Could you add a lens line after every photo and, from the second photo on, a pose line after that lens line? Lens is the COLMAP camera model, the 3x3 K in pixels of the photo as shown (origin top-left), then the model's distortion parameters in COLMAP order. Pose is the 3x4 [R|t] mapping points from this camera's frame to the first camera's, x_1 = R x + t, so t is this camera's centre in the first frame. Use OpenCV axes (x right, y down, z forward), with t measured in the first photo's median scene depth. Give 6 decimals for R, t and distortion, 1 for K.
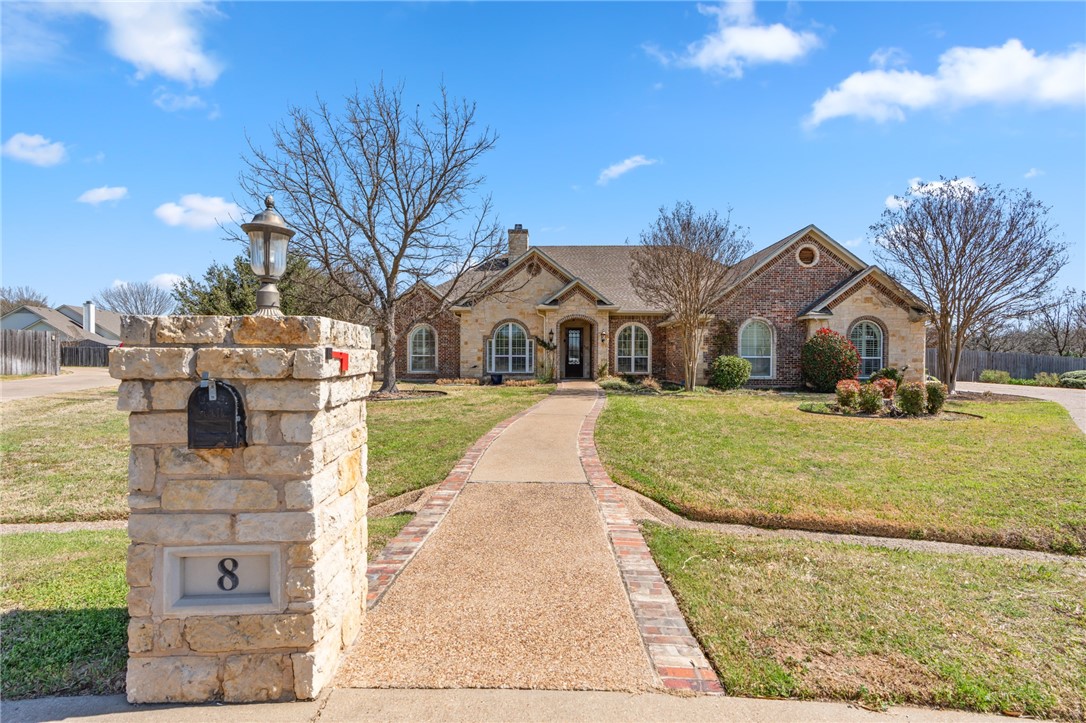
lens RADIAL K [[491.2, 0, 542.3], [0, 491.2, 356.4], [0, 0, 1]] dist [-0.009416, 0.002251]
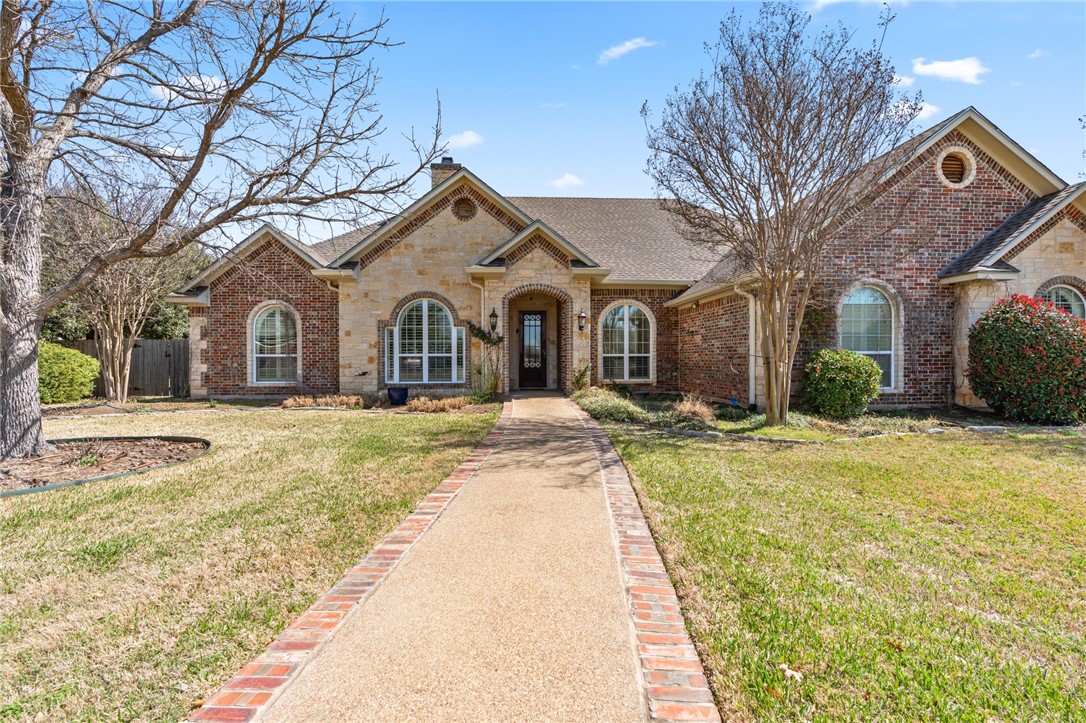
lens RADIAL K [[491.2, 0, 541.5], [0, 491.2, 358.3], [0, 0, 1]] dist [-0.009416, 0.002251]
pose [[0.996323, -0.007567, 0.085347, 0.024783], [0.007447, 0.999971, 0.001731, 0.003038], [-0.085357, -0.001089, 0.996350, 0.411813]]
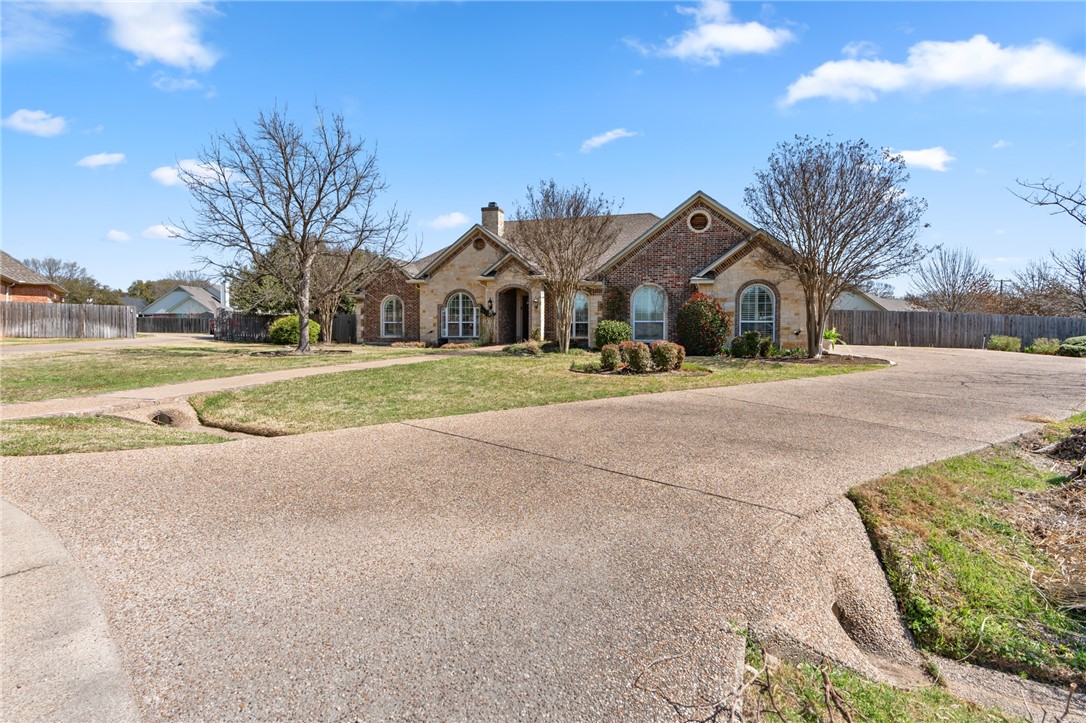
lens RADIAL K [[491.2, 0, 533.3], [0, 491.2, 326.6], [0, 0, 1]] dist [-0.009416, 0.002251]
pose [[0.972972, -0.003723, -0.230891, 0.368098], [0.004758, 0.999981, 0.003929, 0.005423], [0.230872, -0.004921, 0.972972, -0.057474]]
